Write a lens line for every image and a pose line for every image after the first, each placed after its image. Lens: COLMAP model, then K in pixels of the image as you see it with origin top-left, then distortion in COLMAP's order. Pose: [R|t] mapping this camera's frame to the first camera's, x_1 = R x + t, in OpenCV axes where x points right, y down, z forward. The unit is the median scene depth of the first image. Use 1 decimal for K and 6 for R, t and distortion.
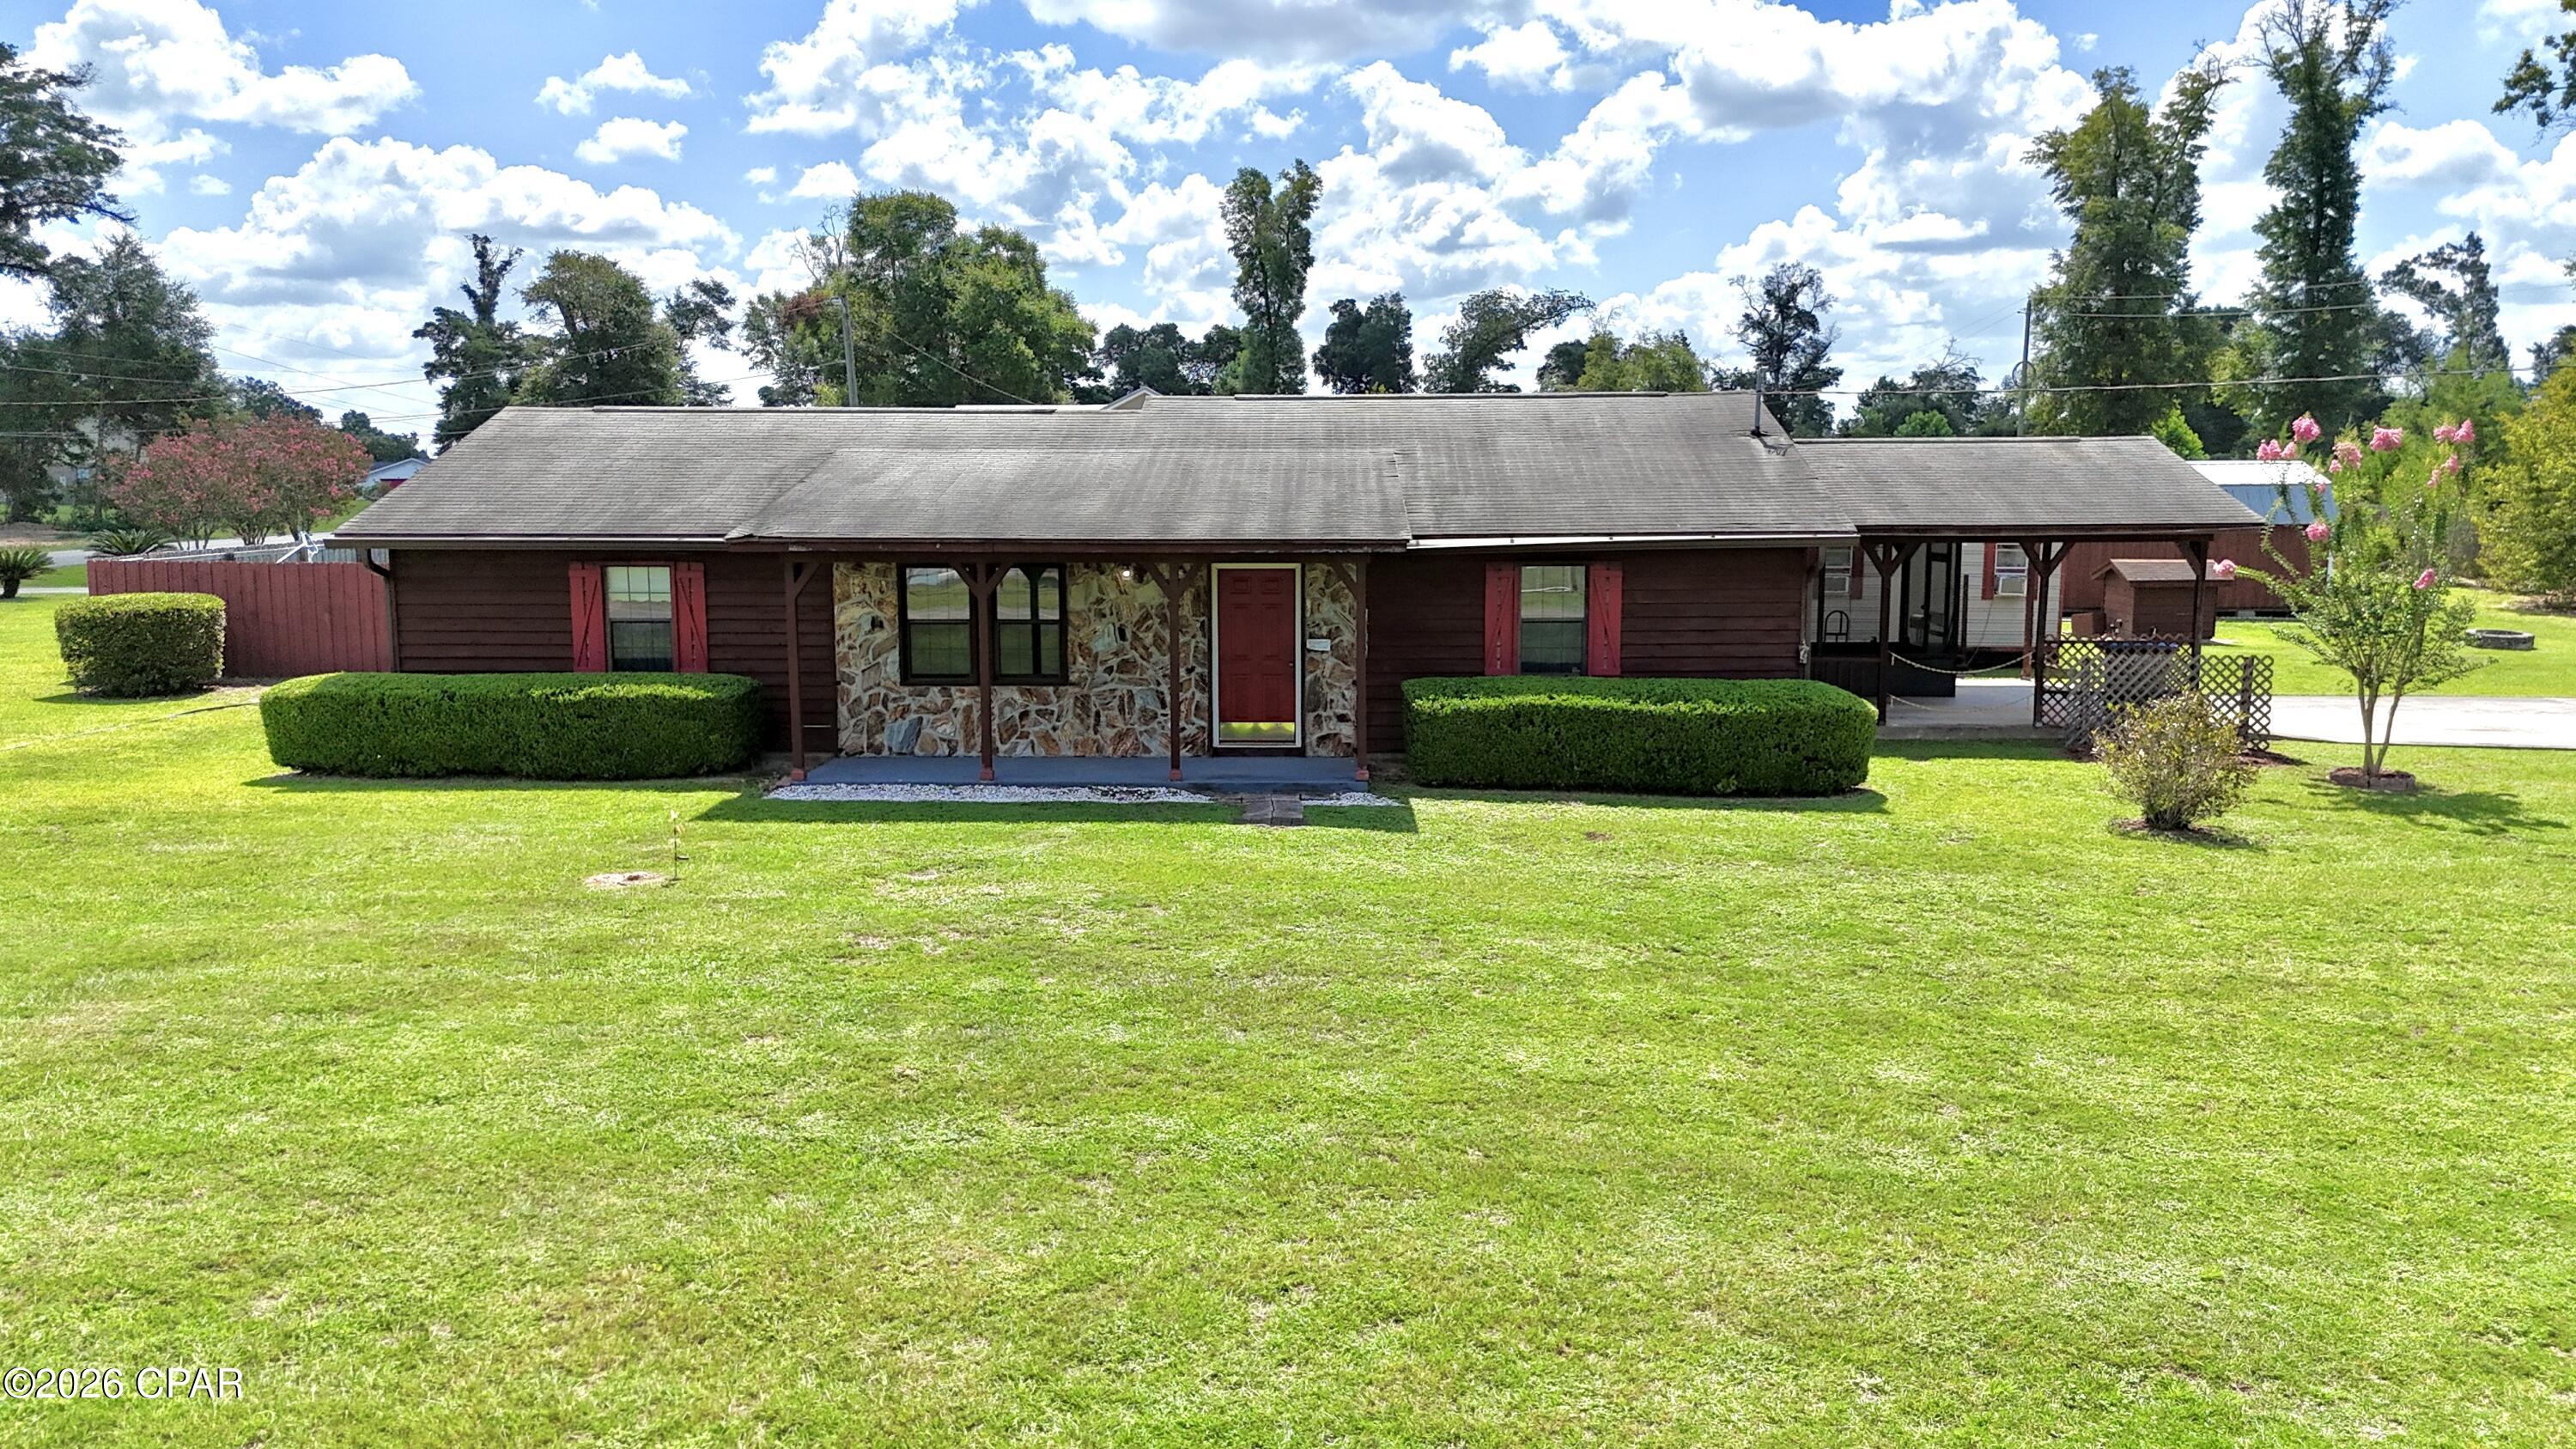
lens RADIAL K [[1906.8, 0, 1292.3], [0, 1906.8, 727.0], [0, 0, 1]] dist [0.056509, -0.049755]
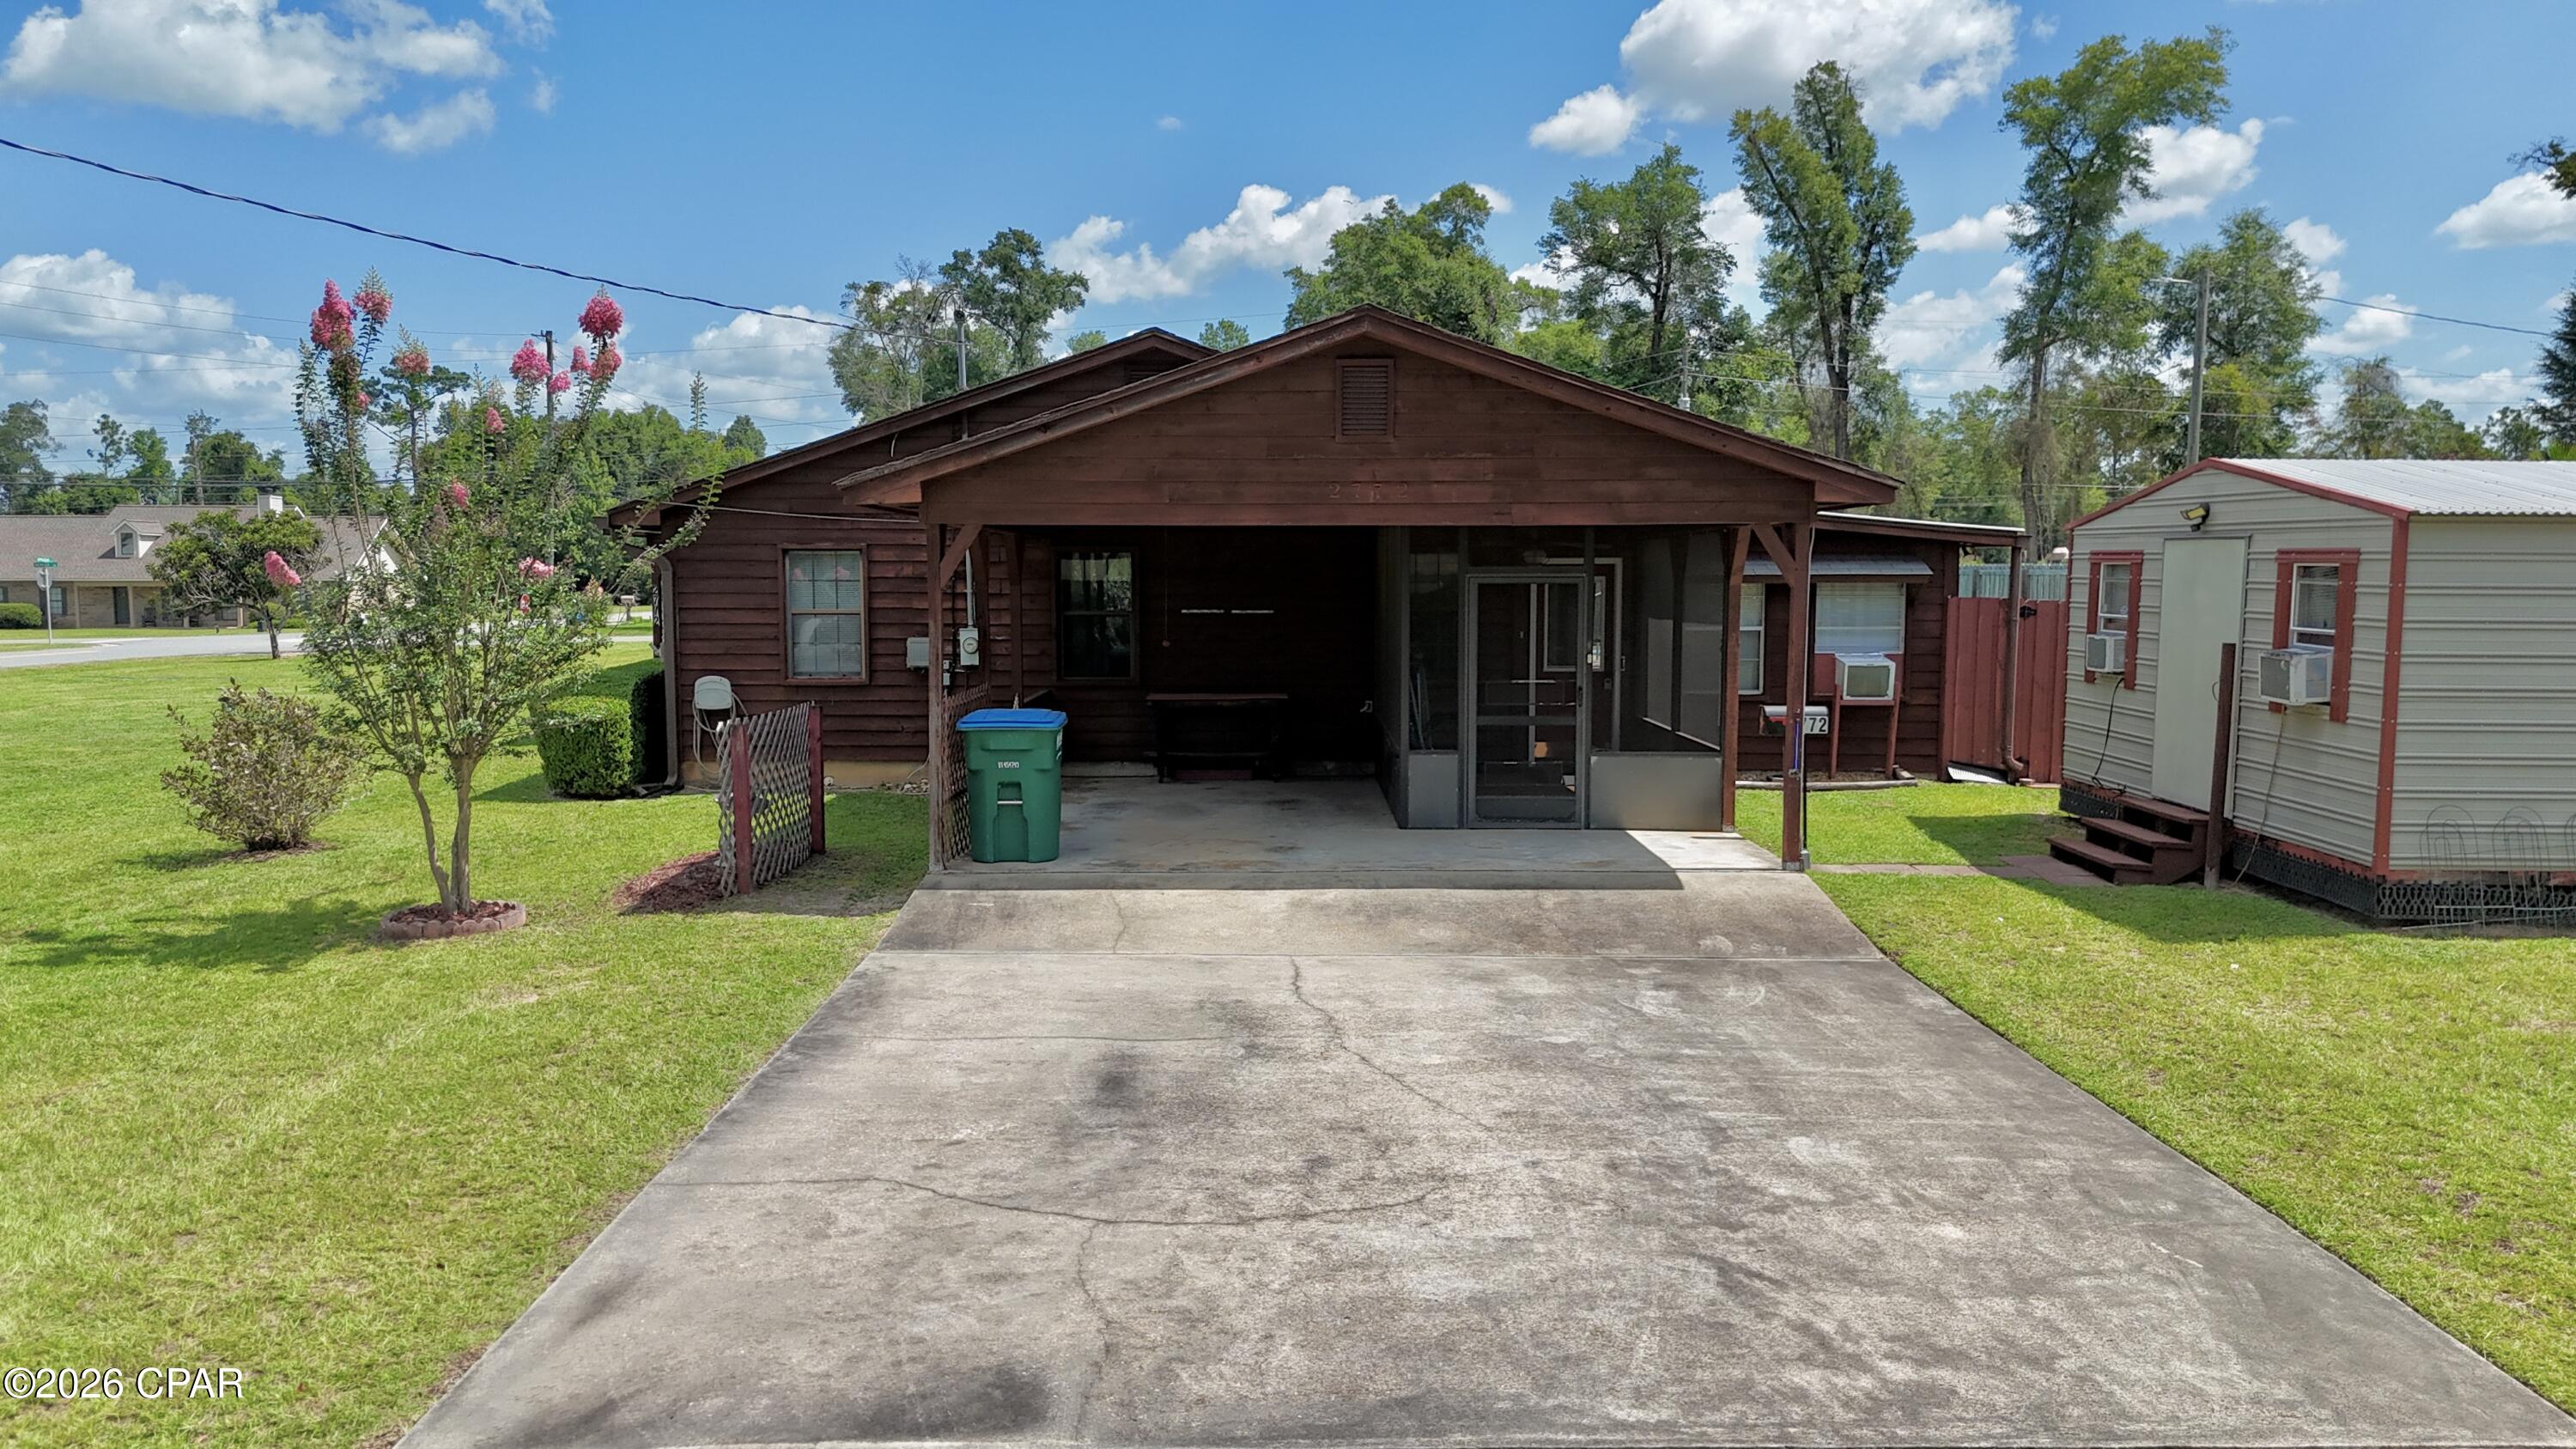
lens RADIAL K [[1906.8, 0, 1289.0], [0, 1906.8, 711.8], [0, 0, 1]] dist [0.056509, -0.049755]
pose [[0.018720, 0.075832, -0.996945, 0.732938], [-0.122828, 0.989741, 0.072978, -0.069956], [0.992251, 0.121086, 0.027842, 0.796109]]
